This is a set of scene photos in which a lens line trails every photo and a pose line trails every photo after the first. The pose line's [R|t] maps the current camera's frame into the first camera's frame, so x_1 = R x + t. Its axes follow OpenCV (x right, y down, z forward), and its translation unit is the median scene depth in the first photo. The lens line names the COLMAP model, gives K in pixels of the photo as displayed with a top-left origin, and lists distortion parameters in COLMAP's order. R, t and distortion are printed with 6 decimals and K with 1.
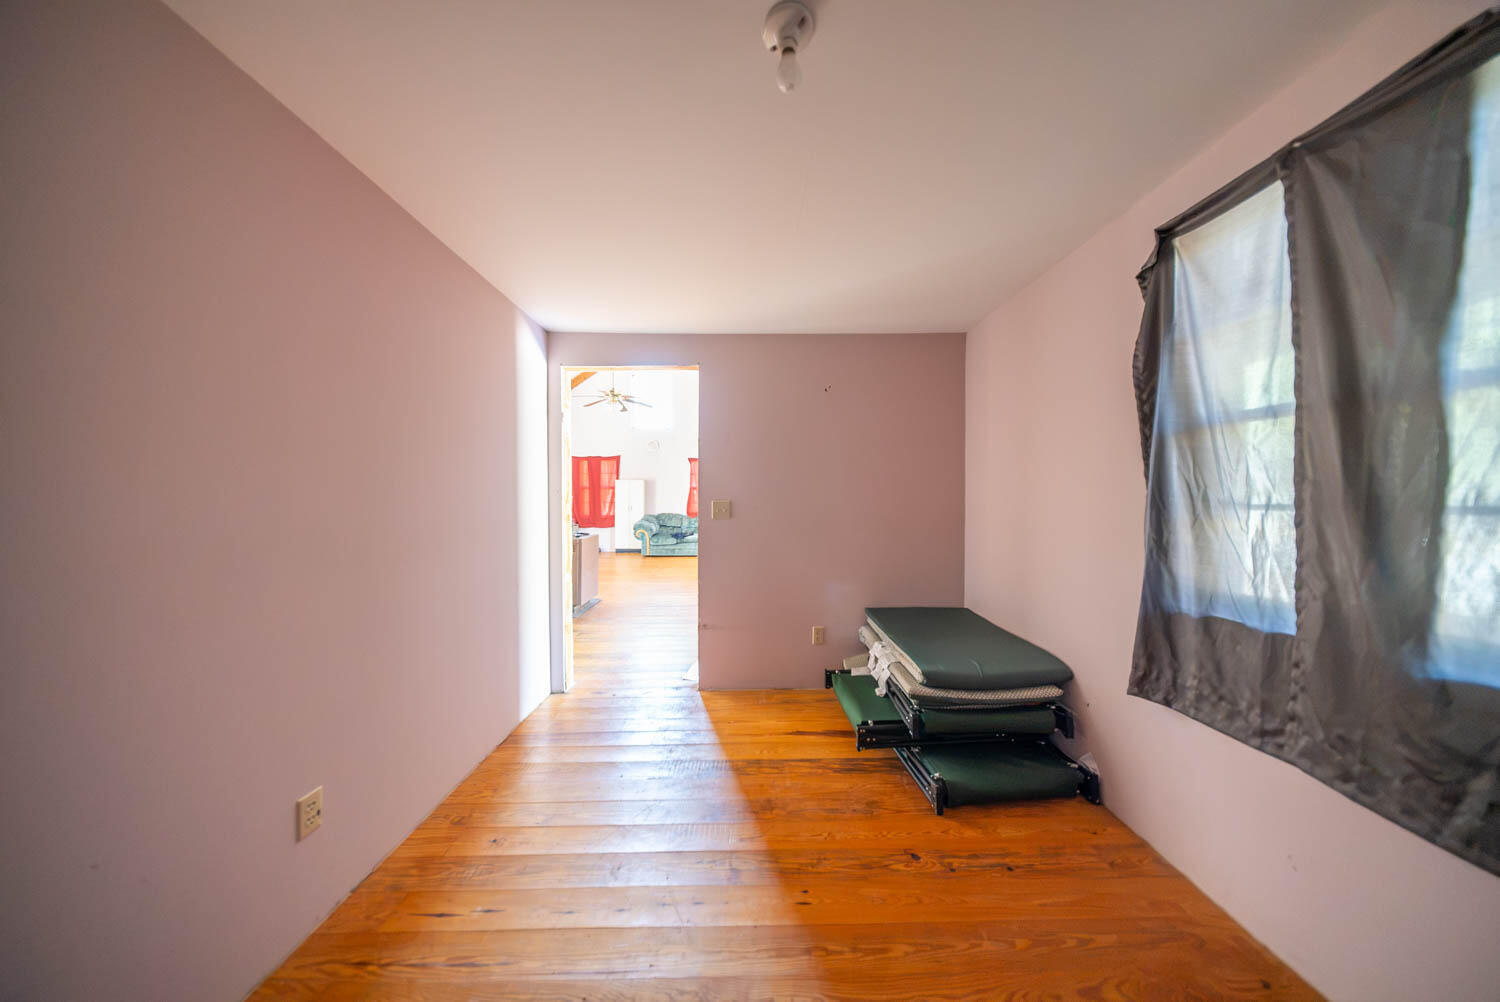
lens RADIAL K [[437.9, 0, 757.0], [0, 437.9, 495.3], [0, 0, 1]] dist [0.001551, -0.000488]
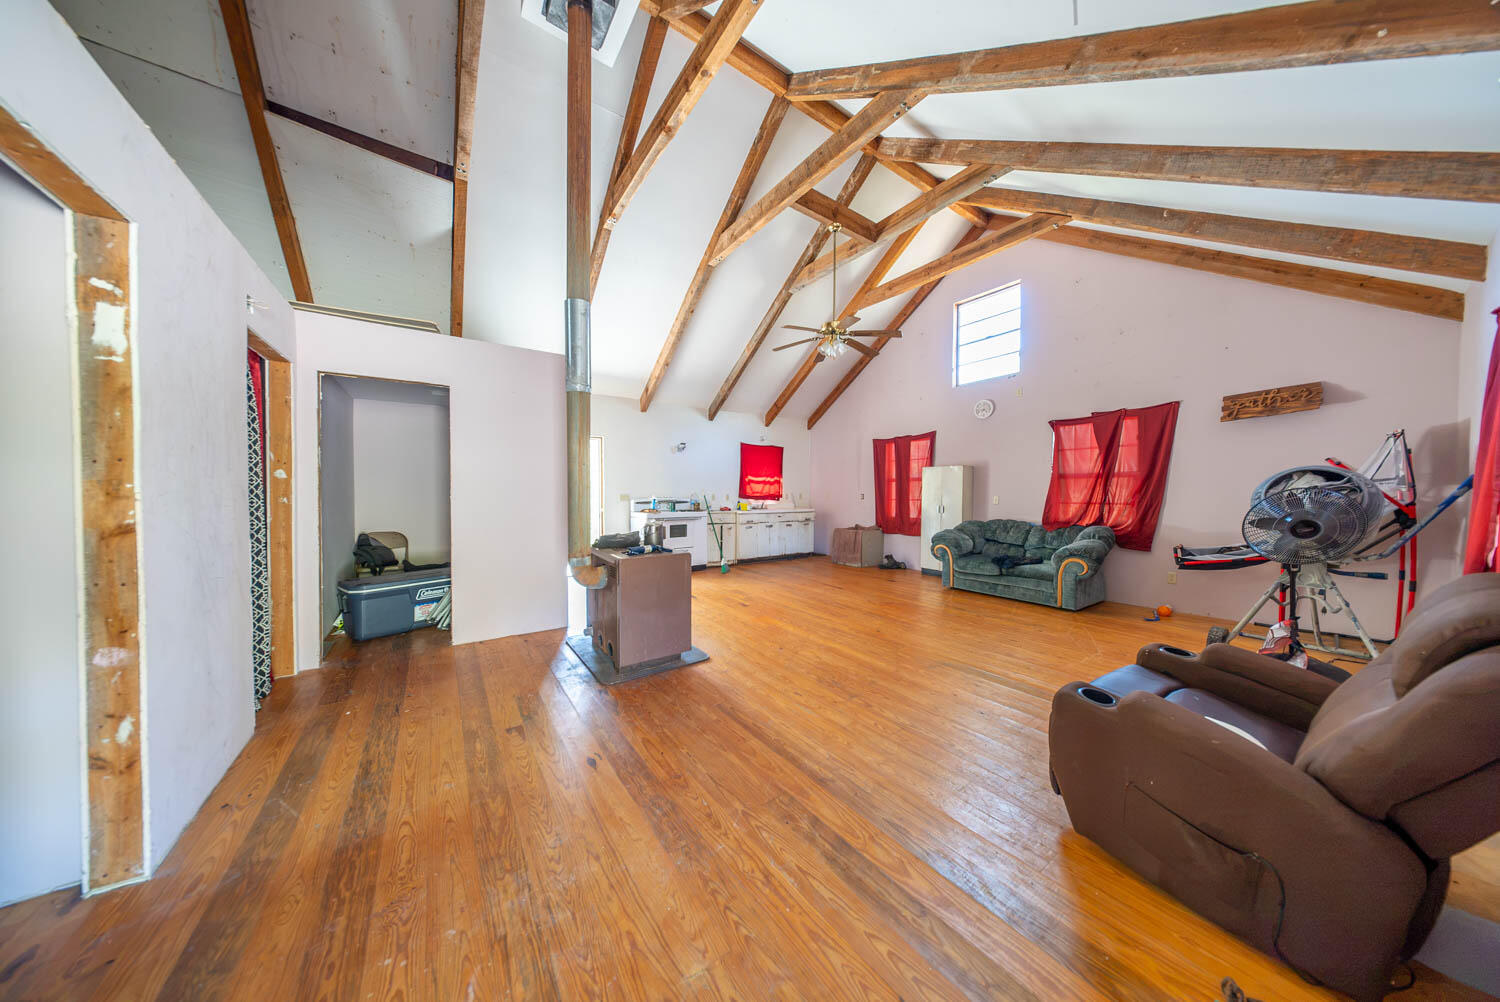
lens RADIAL K [[437.9, 0, 746.2], [0, 437.9, 504.2], [0, 0, 1]] dist [0.001551, -0.000488]
pose [[0.560744, 0.023616, -0.827652, 0.087312], [-0.012408, 0.999721, 0.020119, 0.012190], [0.827896, -0.001012, 0.560881, 0.389475]]
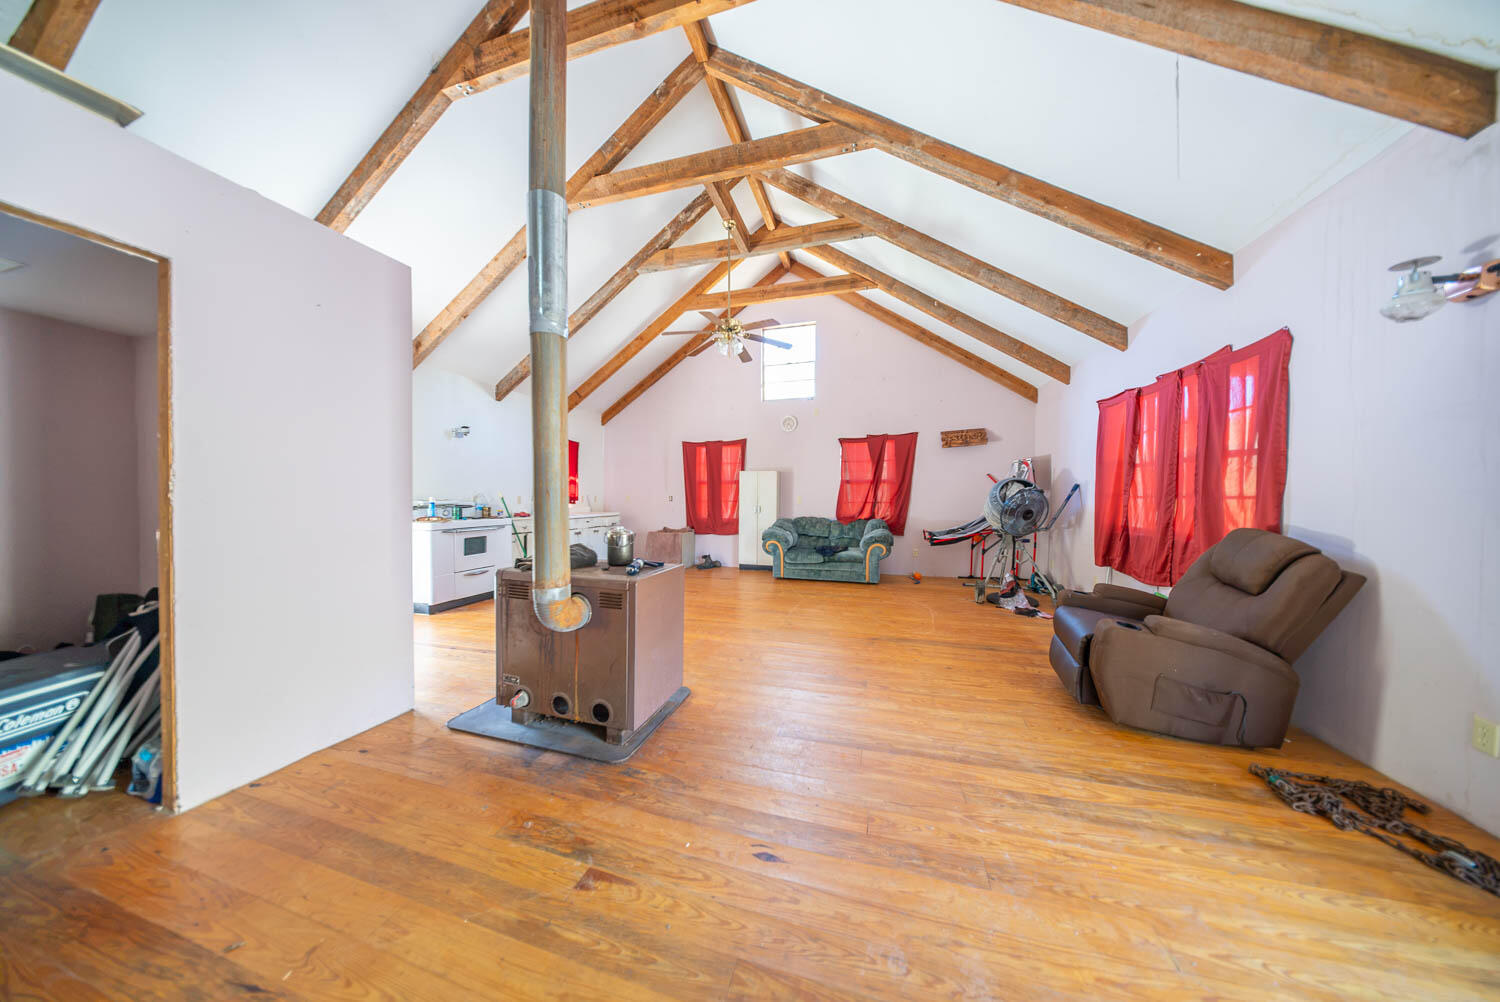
lens RADIAL K [[437.9, 0, 751.5], [0, 437.9, 503.6], [0, 0, 1]] dist [0.001551, -0.000488]
pose [[0.951432, 0.006252, -0.307794, -0.076762], [-0.005936, 0.999980, 0.001961, 0.018078], [0.307801, -0.000039, 0.951451, 0.303663]]
